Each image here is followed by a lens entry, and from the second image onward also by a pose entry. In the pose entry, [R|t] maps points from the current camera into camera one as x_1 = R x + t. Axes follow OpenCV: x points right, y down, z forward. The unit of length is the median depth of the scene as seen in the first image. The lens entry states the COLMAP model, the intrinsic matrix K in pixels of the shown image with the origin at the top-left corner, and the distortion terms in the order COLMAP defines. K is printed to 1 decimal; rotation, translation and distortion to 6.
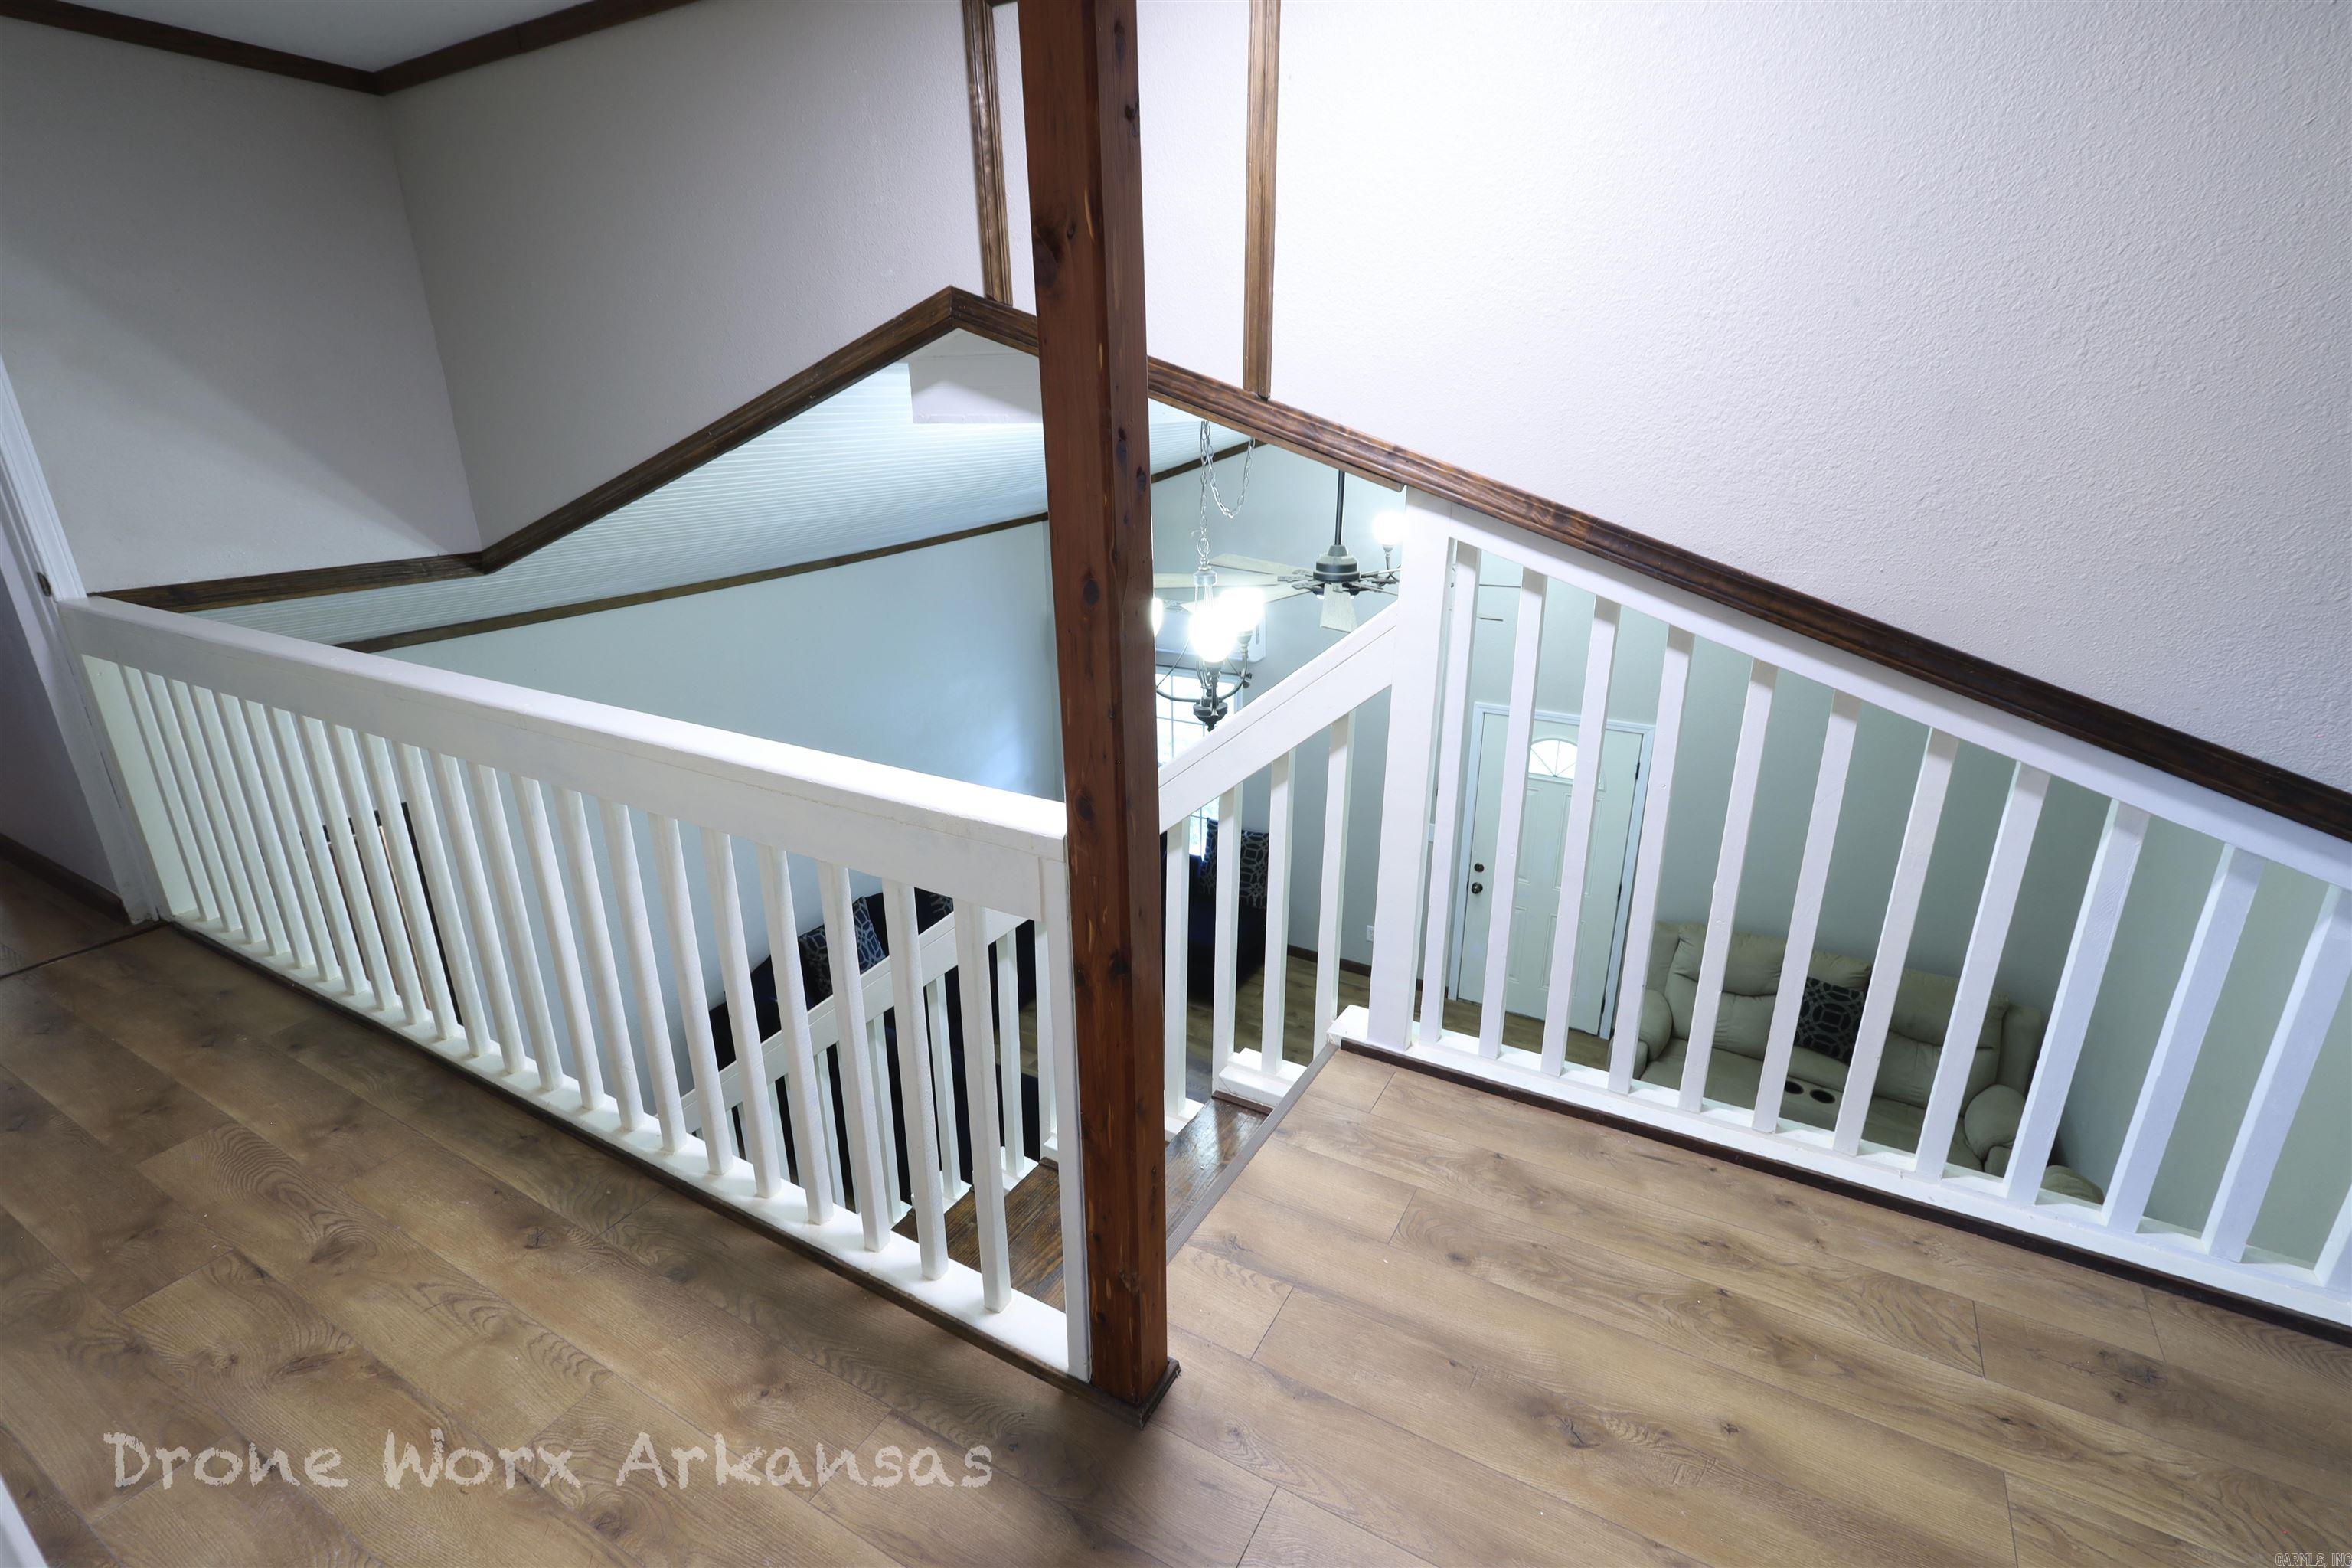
lens RADIAL K [[1085.9, 0, 1178.4], [0, 1085.9, 781.1], [0, 0, 1]] dist [0.000272, 0.000256]
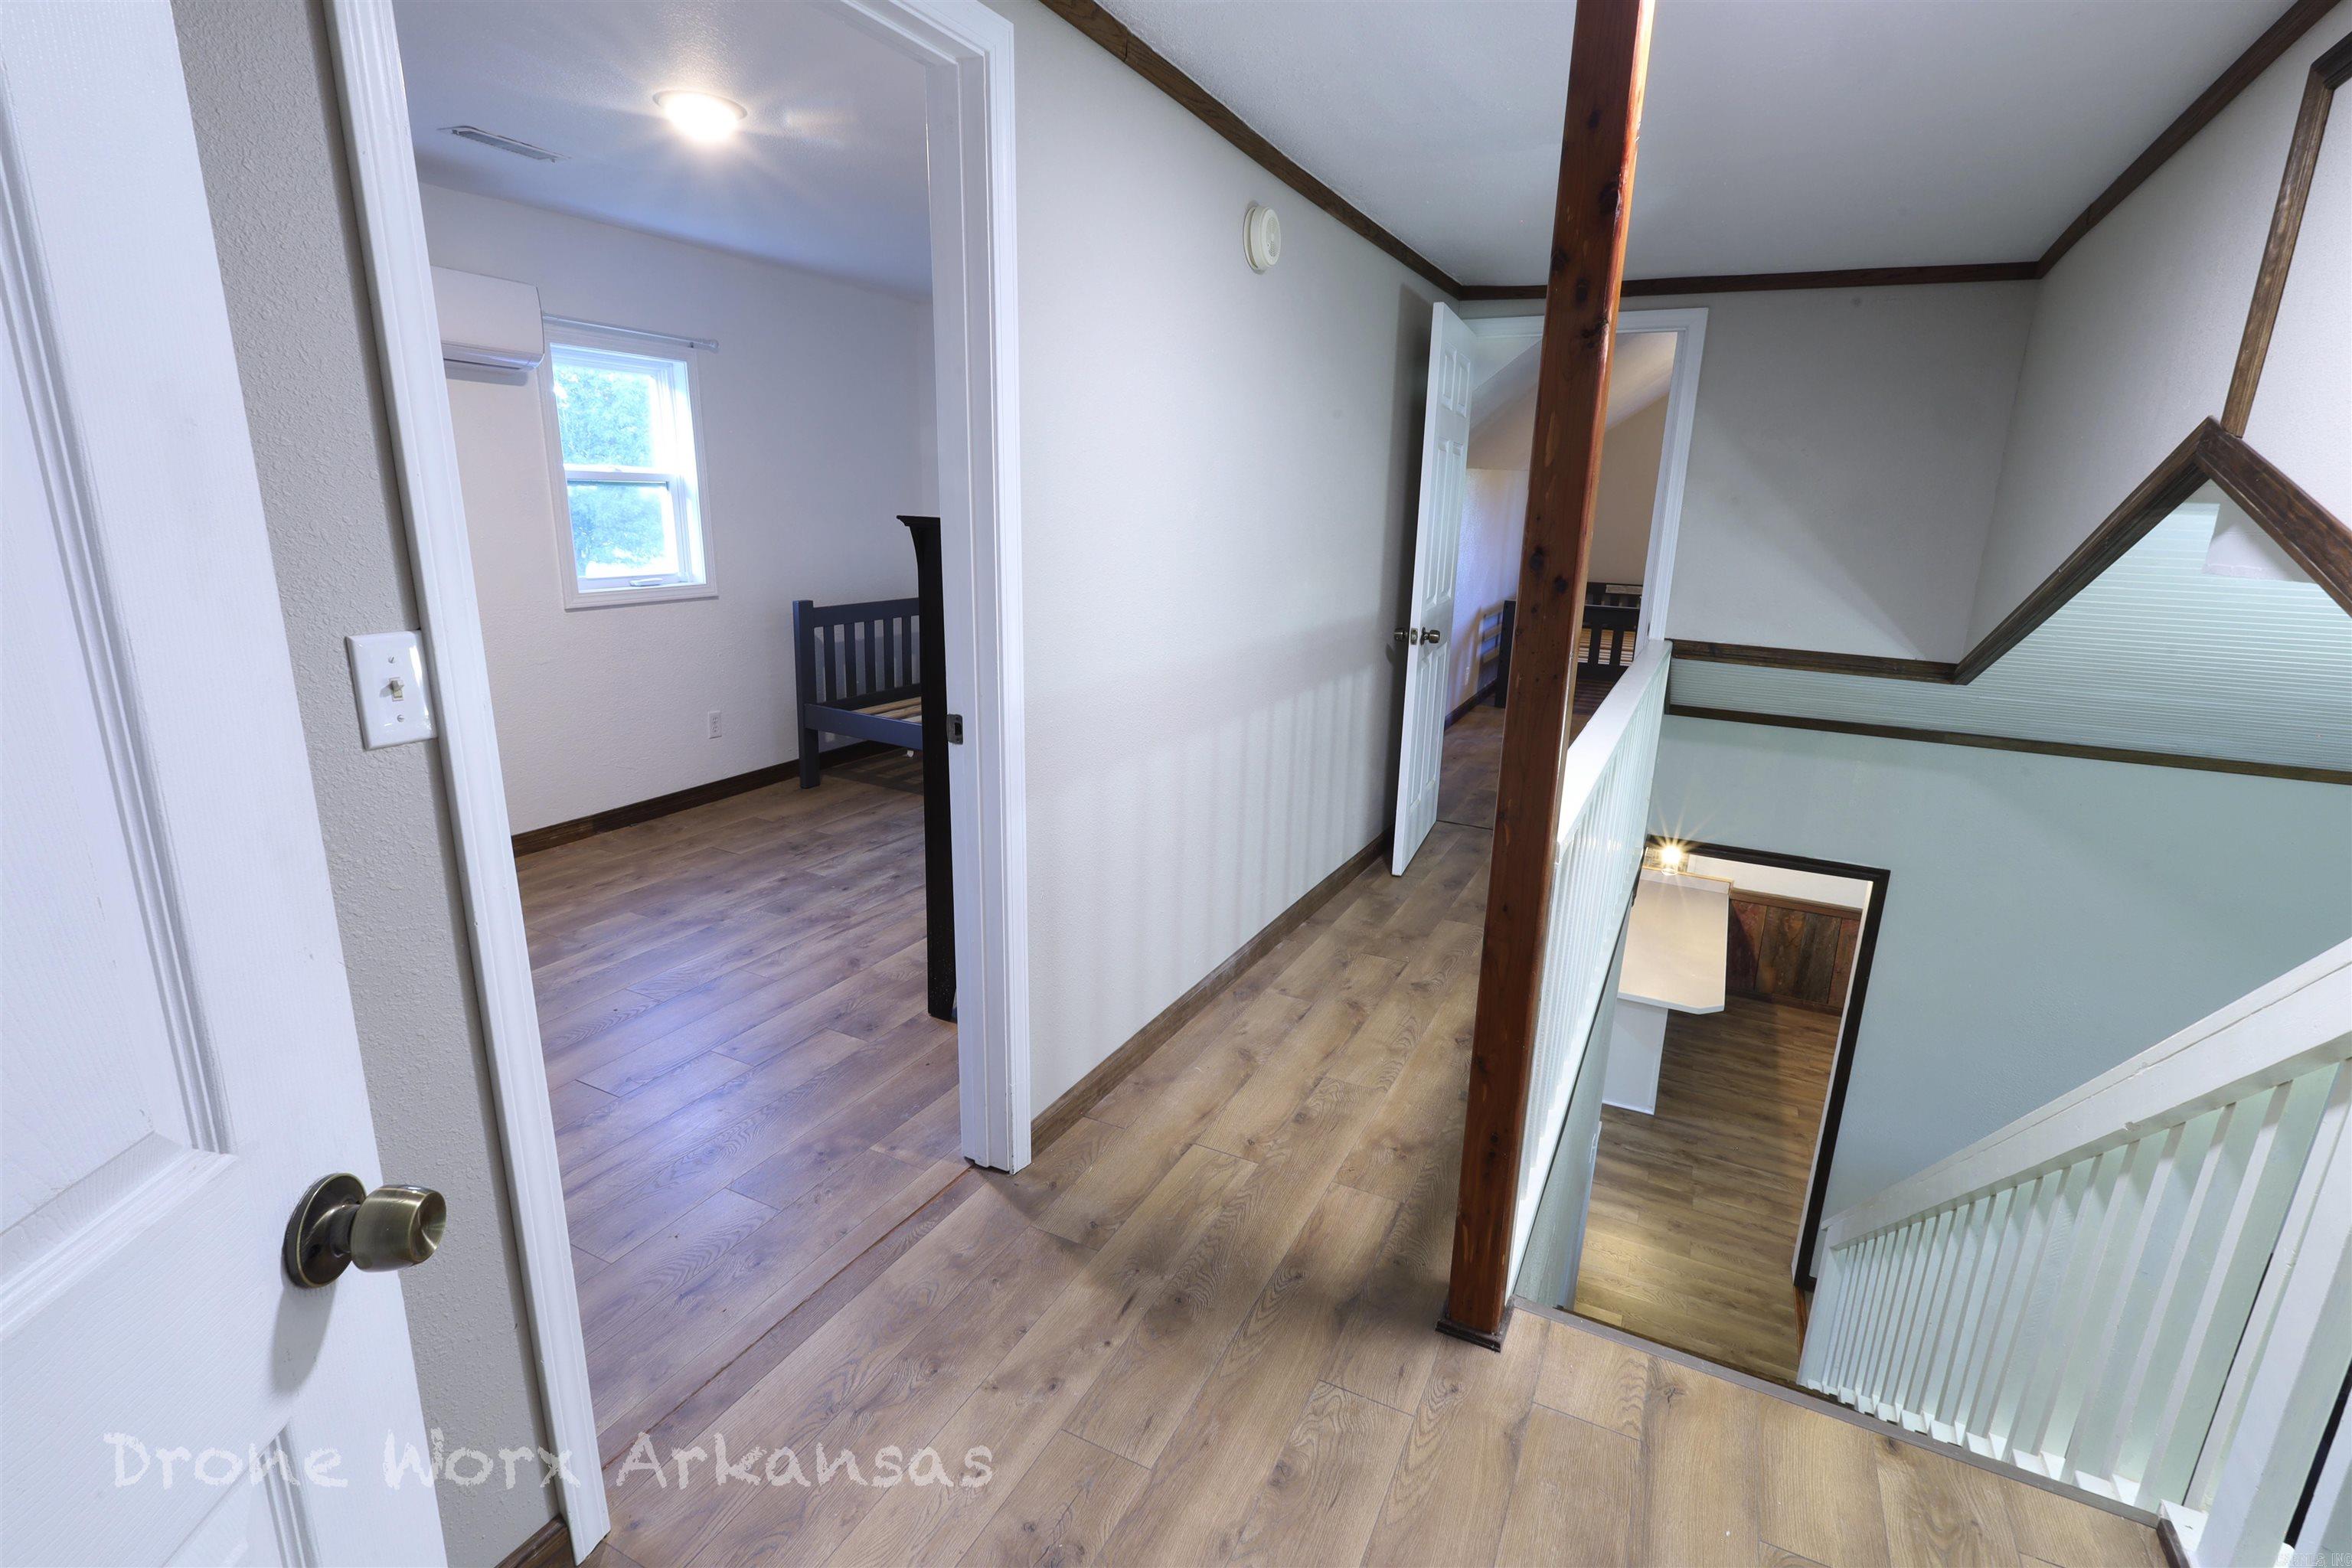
lens RADIAL K [[1085.9, 0, 1180.6], [0, 1085.9, 784.6], [0, 0, 1]] dist [0.000272, 0.000256]
pose [[0.050899, 0.259917, -0.964289, 0.857655], [-0.363684, 0.904068, 0.224488, -0.121411], [0.930131, 0.339270, 0.140543, 0.298393]]
